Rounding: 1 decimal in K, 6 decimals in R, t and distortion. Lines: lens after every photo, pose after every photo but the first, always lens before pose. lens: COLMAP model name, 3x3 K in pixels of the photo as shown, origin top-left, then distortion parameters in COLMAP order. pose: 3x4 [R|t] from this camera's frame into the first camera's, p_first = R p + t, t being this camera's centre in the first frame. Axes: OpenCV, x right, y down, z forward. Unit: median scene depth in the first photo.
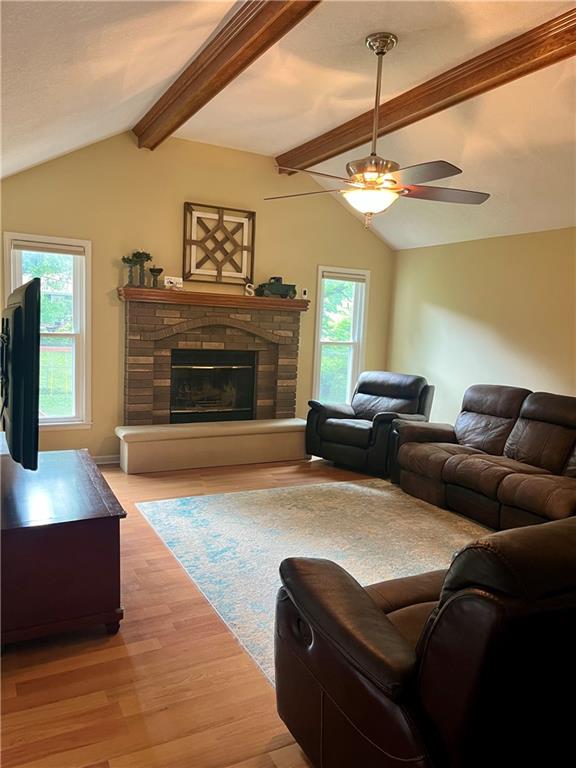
lens RADIAL K [[575.5, 0, 284.7], [0, 575.5, 388.5], [0, 0, 1]] dist [0.060362, -0.079820]
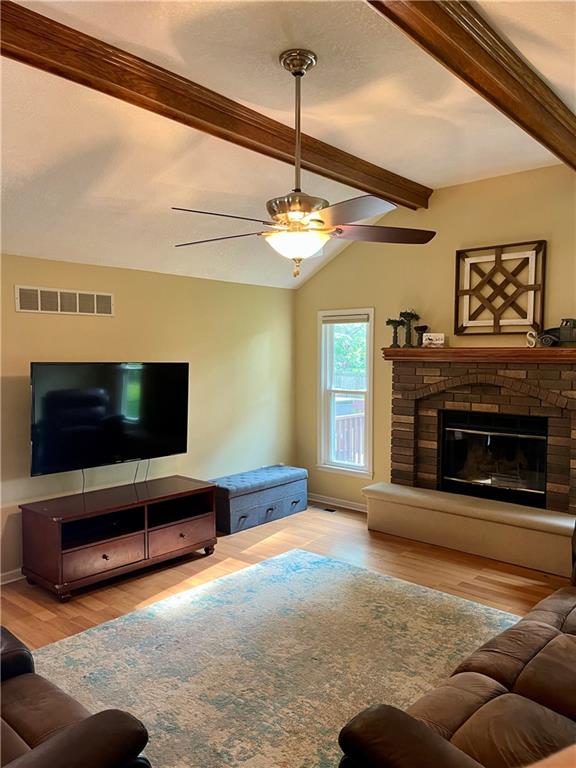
lens RADIAL K [[575.5, 0, 285.9], [0, 575.5, 380.8], [0, 0, 1]] dist [0.060362, -0.079820]
pose [[0.362650, 0.003433, -0.931919, 0.578077], [-0.088944, 0.995556, -0.030945, -0.062964], [0.927671, 0.094111, 0.361344, 0.426833]]
